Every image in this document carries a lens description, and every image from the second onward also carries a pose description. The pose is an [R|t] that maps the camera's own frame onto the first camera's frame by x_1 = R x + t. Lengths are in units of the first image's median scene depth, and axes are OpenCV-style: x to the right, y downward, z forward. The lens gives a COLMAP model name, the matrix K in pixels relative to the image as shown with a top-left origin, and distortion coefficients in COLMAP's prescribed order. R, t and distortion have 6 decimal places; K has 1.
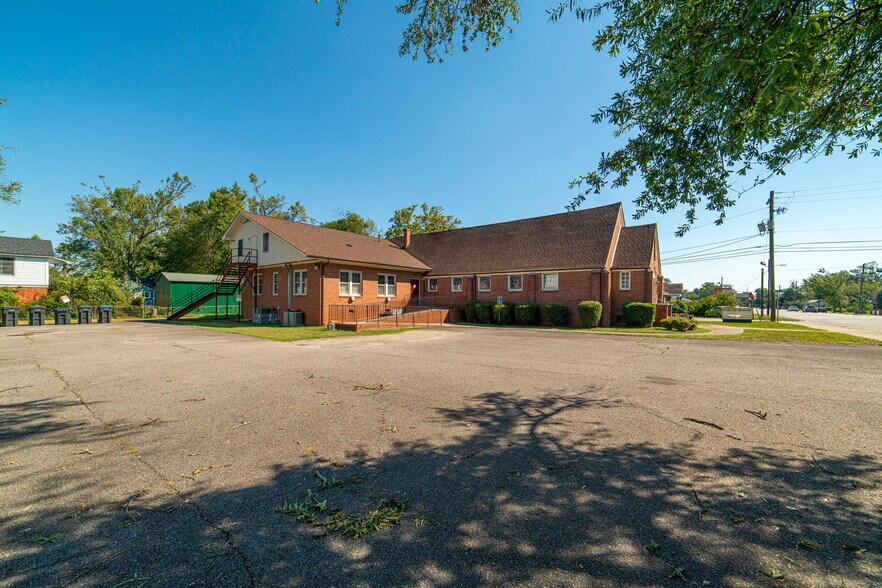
lens RADIAL K [[345.5, 0, 441.0], [0, 345.5, 300.0], [0, 0, 1]] dist [0.000434, 0.000104]
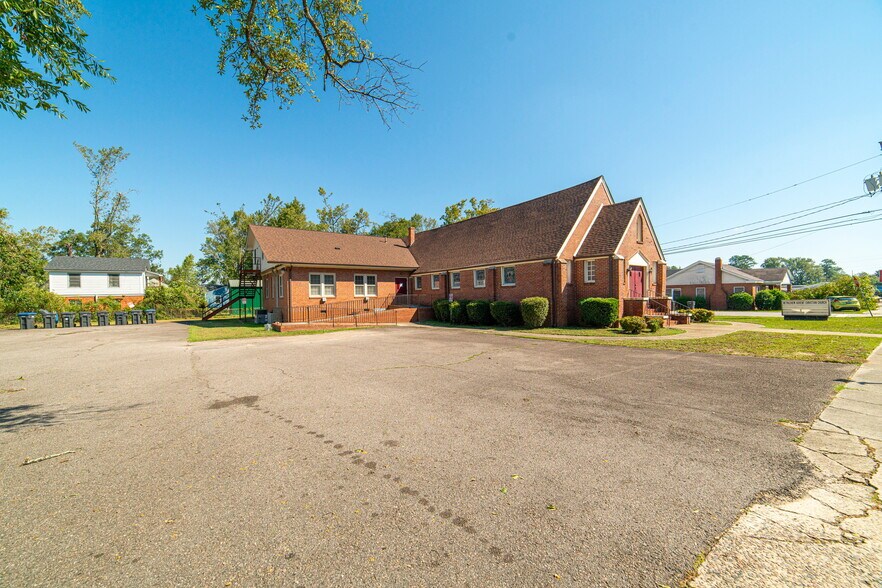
lens RADIAL K [[345.1, 0, 458.7], [0, 345.1, 296.0], [0, 0, 1]] dist [0.000817, -0.000113]
pose [[0.958553, -0.025020, -0.283814, 0.371637], [0.026140, 0.999658, 0.000159, -0.003678], [0.283713, -0.007571, 0.958879, 0.095458]]
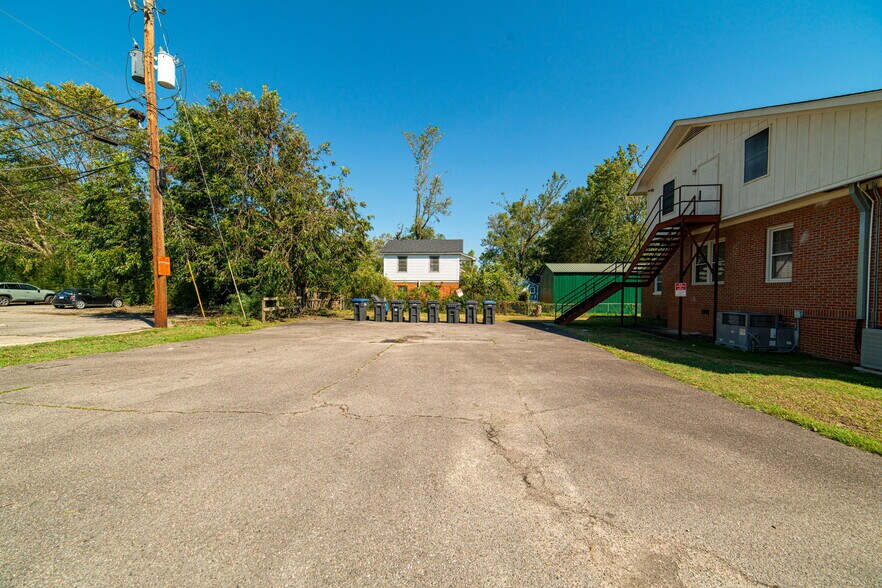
lens RADIAL K [[314.1, 0, 458.8], [0, 314.1, 293.8], [0, 0, 1]] dist [0.000070, 0.000023]
pose [[0.594076, -0.001320, -0.804408, -0.370669], [-0.005019, 0.999973, -0.005347, 0.003460], [0.804393, 0.007214, 0.594053, 0.435538]]
